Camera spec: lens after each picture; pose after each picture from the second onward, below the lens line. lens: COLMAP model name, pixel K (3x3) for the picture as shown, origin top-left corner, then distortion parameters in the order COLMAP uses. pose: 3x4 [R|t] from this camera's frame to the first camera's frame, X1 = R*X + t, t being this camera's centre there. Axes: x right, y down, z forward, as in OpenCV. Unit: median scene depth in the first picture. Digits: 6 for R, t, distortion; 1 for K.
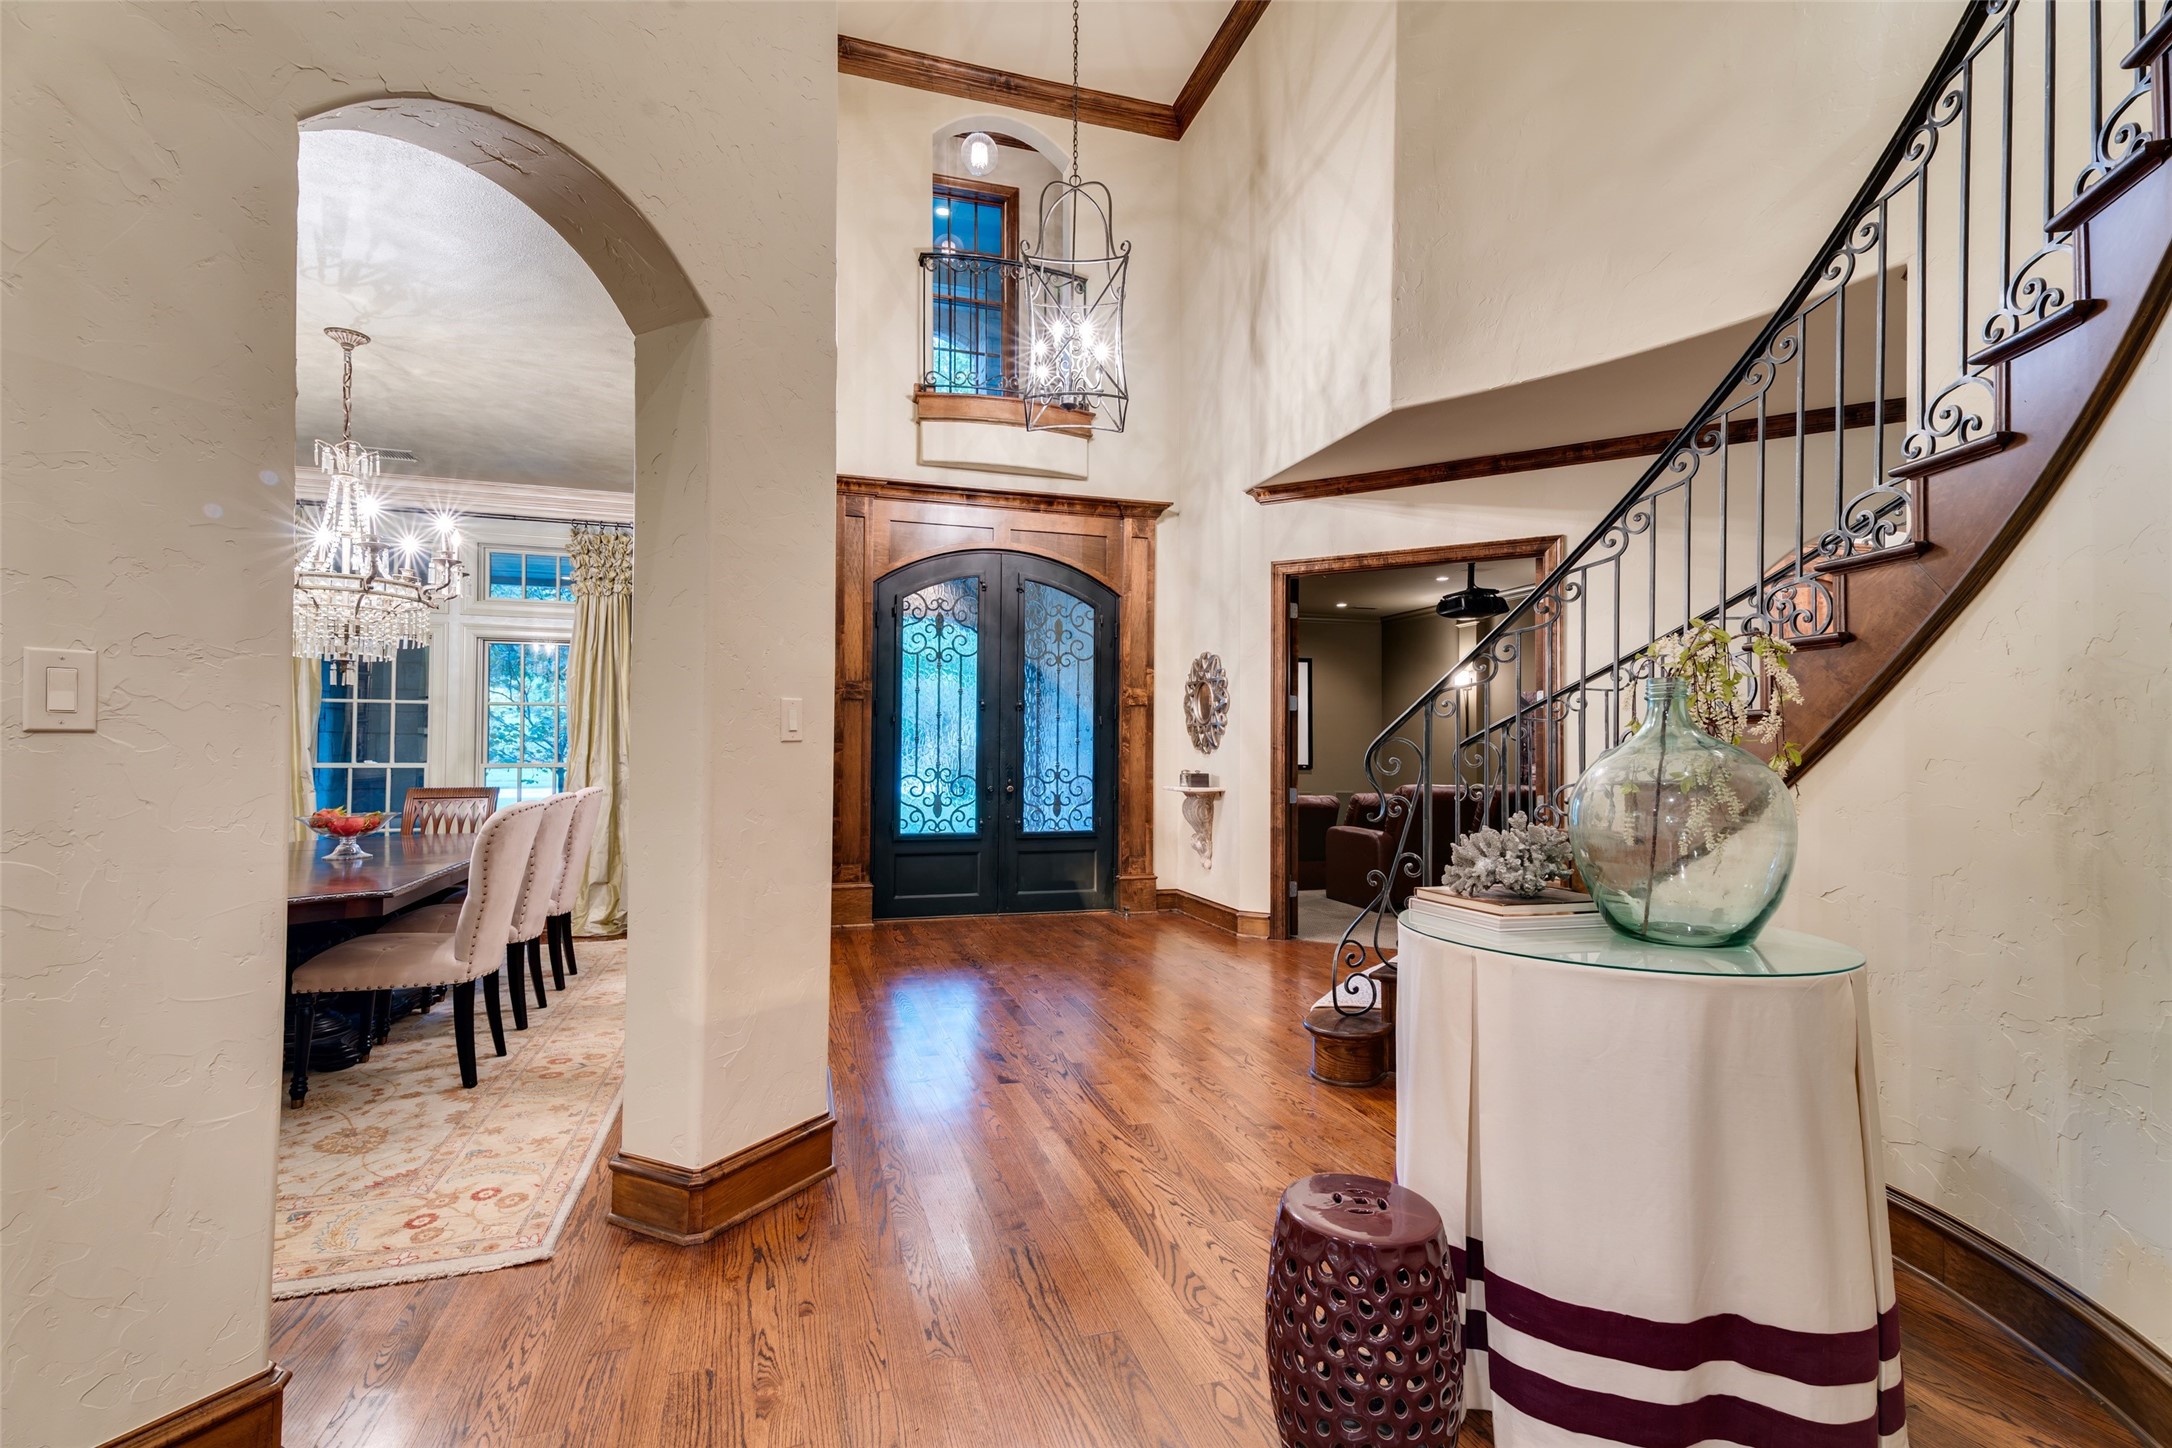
lens RADIAL K [[973.2, 0, 1084.0], [0, 973.2, 728.2], [0, 0, 1]] dist [0.045913, -0.005492]
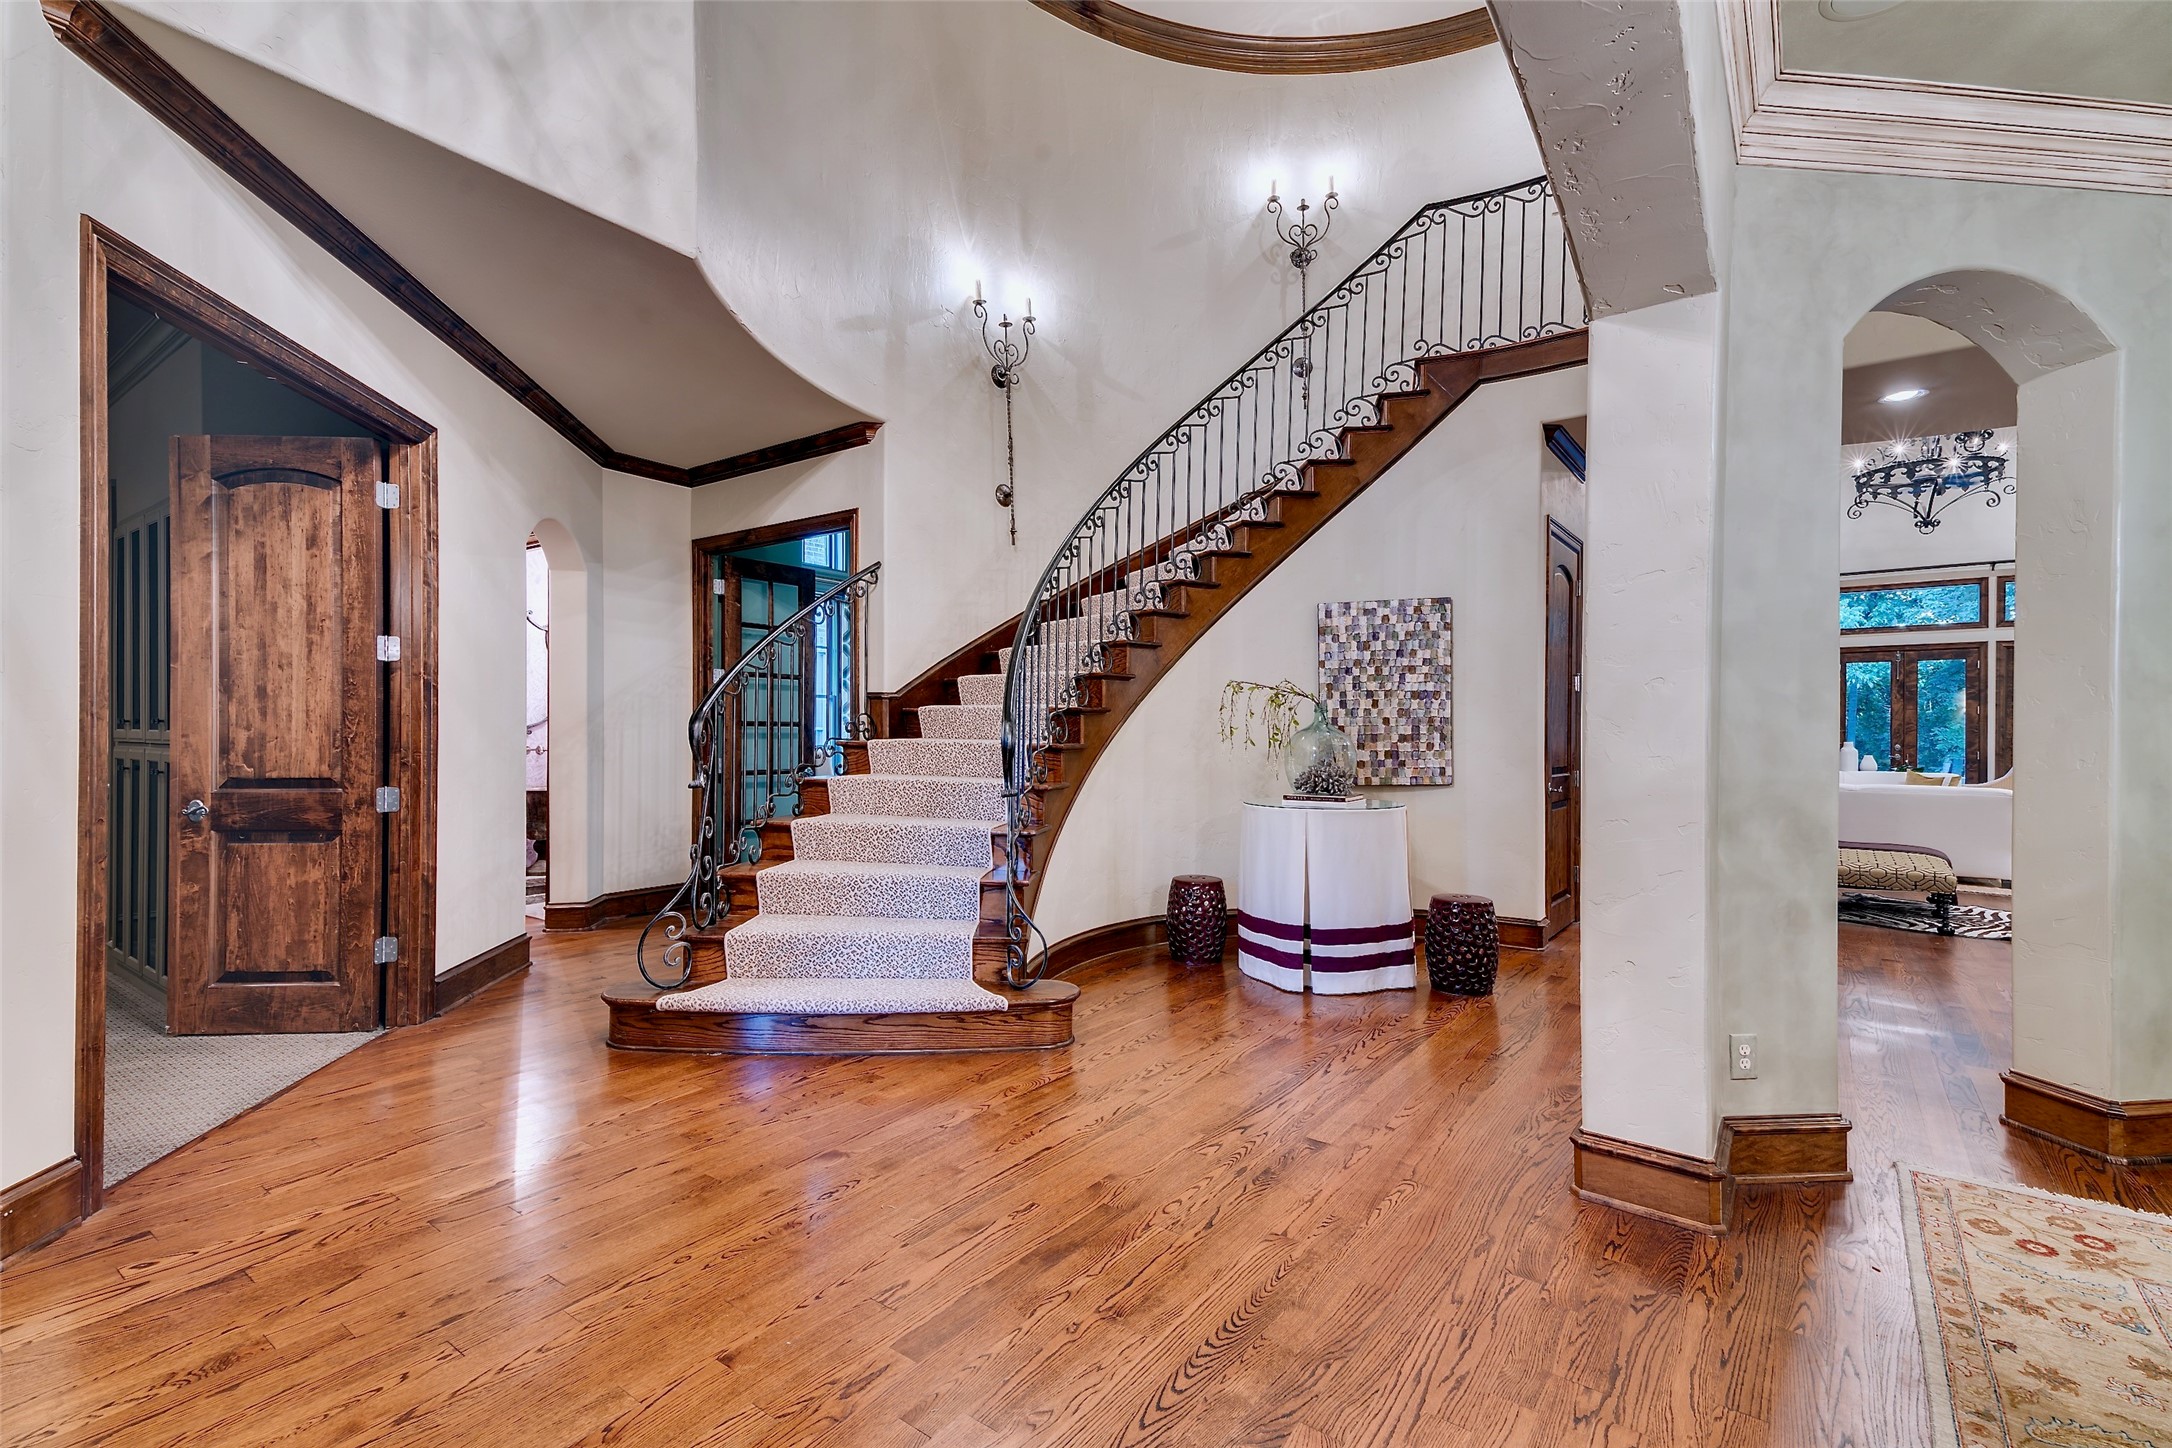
lens RADIAL K [[973.2, 0, 1080.7], [0, 973.2, 727.1], [0, 0, 1]] dist [0.045913, -0.005492]
pose [[-0.589794, -0.002326, 0.807551, -0.698485], [-0.016759, 0.999816, -0.009360, 0.045768], [-0.807380, -0.019055, -0.589724, 1.851901]]
